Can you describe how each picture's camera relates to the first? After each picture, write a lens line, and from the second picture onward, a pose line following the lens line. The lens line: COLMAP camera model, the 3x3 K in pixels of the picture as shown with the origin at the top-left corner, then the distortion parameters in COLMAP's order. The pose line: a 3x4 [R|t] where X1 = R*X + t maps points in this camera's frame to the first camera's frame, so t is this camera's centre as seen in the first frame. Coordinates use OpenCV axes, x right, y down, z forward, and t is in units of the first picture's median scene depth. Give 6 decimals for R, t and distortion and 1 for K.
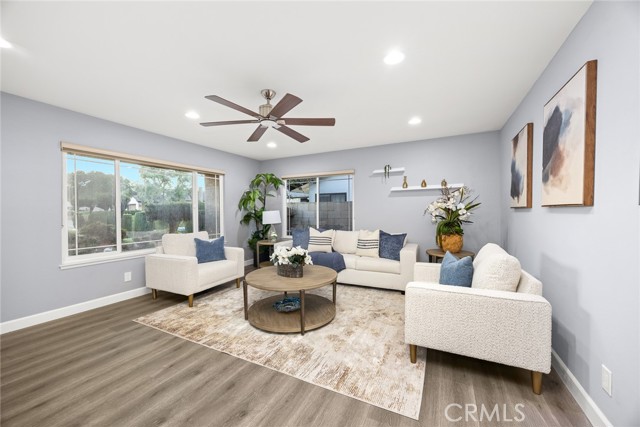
lens RADIAL K [[240.8, 0, 320.0], [0, 240.8, 213.5], [0, 0, 1]] dist [-0.000499, -0.000073]
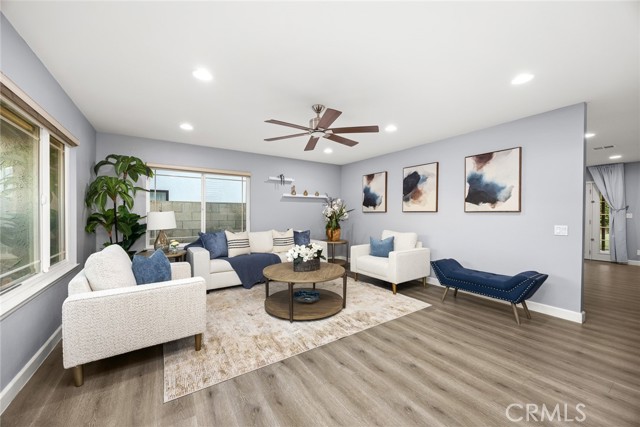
lens RADIAL K [[244.7, 0, 322.0], [0, 244.7, 211.9], [0, 0, 1]] dist [0.000083, 0.000236]
pose [[0.488213, 0.017320, 0.872552, -1.201648], [0.001695, 0.999782, -0.020793, 0.016762], [-0.872723, 0.011631, 0.488078, 0.436358]]
